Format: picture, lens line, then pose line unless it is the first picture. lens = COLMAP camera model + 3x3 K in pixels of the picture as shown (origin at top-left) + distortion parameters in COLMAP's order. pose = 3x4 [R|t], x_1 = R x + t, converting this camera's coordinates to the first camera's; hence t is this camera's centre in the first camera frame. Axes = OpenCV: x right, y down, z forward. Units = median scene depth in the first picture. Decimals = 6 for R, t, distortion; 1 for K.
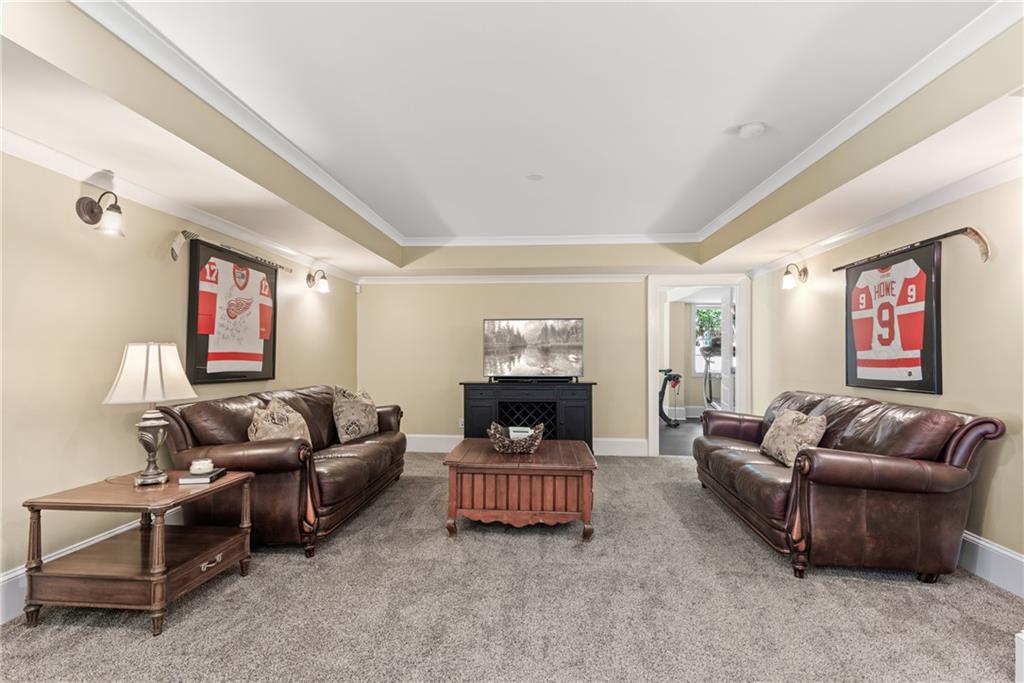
lens RADIAL K [[492.8, 0, 512.2], [0, 492.8, 345.7], [0, 0, 1]] dist [0.000005, -0.000035]
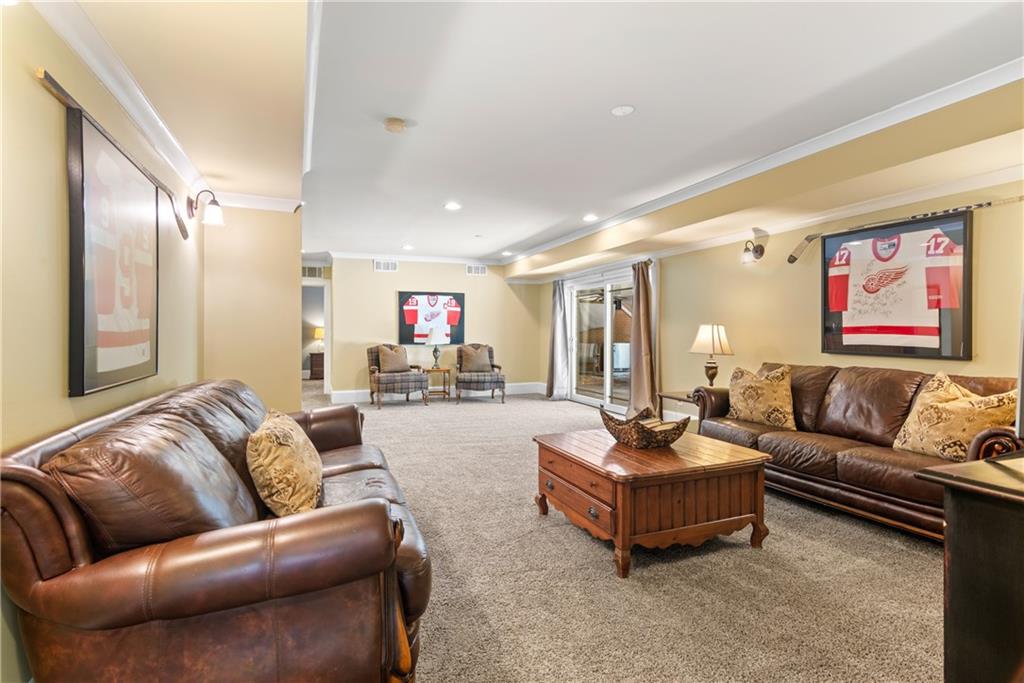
lens RADIAL K [[492.8, 0, 512.0], [0, 492.8, 336.4], [0, 0, 1]] dist [0.000005, -0.000035]
pose [[-0.886945, 0.009588, -0.461776, 0.587571], [0.016613, 0.999800, -0.011150, 0.034899], [0.461577, -0.017561, -0.886926, 1.622374]]
